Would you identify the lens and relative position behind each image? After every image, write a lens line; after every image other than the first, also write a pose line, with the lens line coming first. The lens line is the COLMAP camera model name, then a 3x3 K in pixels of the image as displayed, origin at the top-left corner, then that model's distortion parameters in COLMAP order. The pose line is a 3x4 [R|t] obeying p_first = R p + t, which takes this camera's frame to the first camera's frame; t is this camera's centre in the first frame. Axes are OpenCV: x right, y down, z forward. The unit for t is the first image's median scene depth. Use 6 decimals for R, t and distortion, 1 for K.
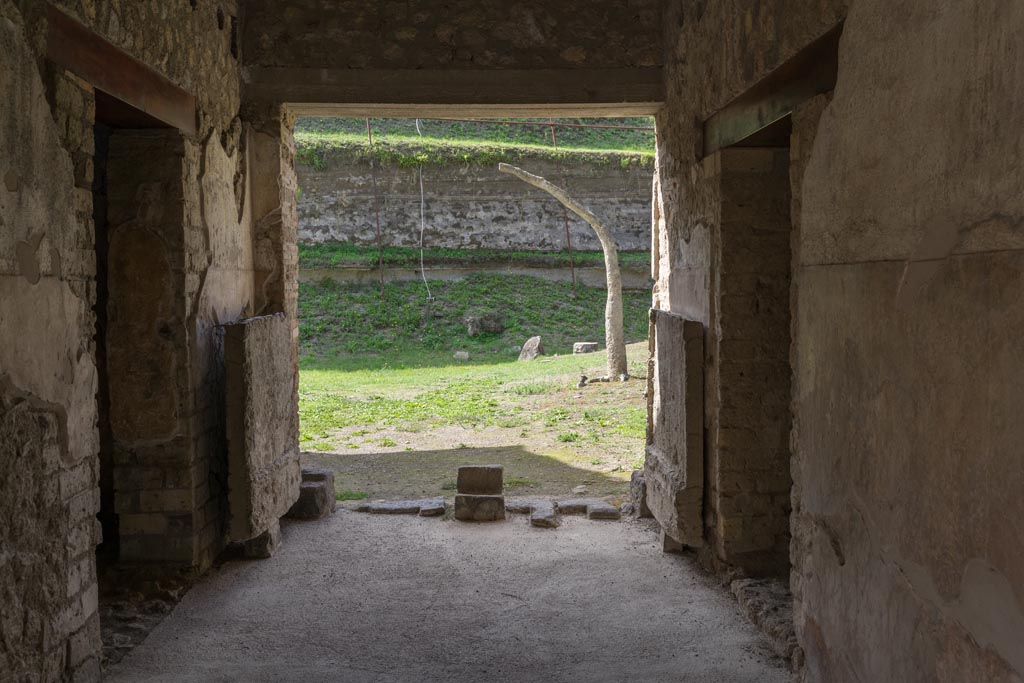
lens RADIAL K [[923.1, 0, 511.9], [0, 923.1, 339.9], [0, 0, 1]] dist [-0.020134, -0.018139]
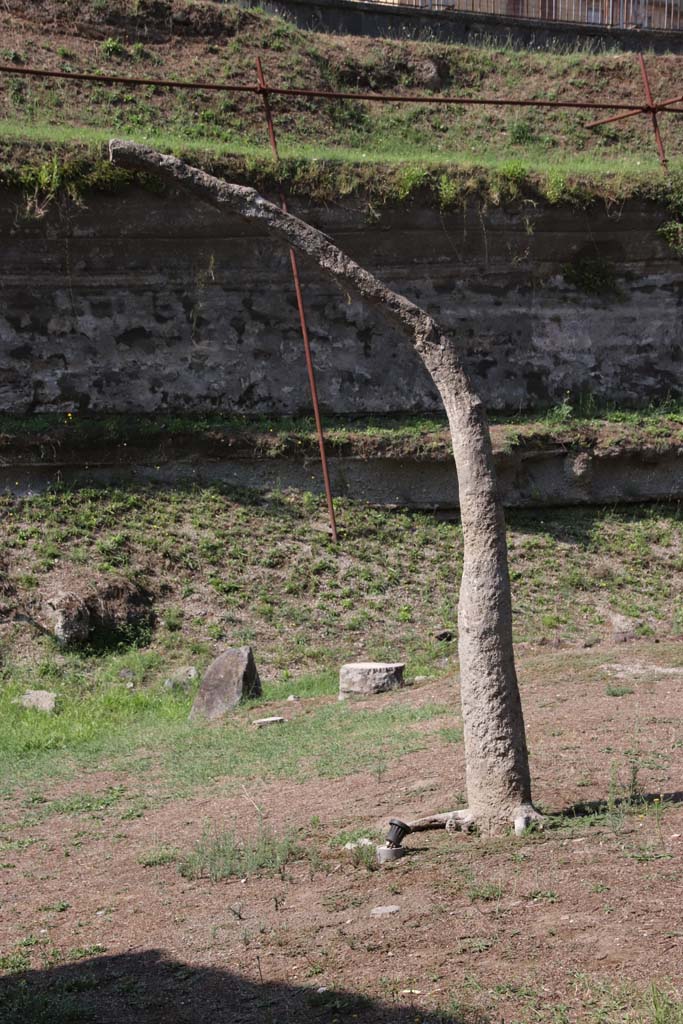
lens RADIAL K [[2024.4, 0, 341.9], [0, 2024.4, 513.2], [0, 0, 1]] dist [0.556151, 0.000000]
pose [[0.996523, -0.020079, 0.080864, 0.002201], [0.023755, 0.998716, -0.044746, -0.015294], [-0.079862, 0.046511, 0.995720, 0.136381]]
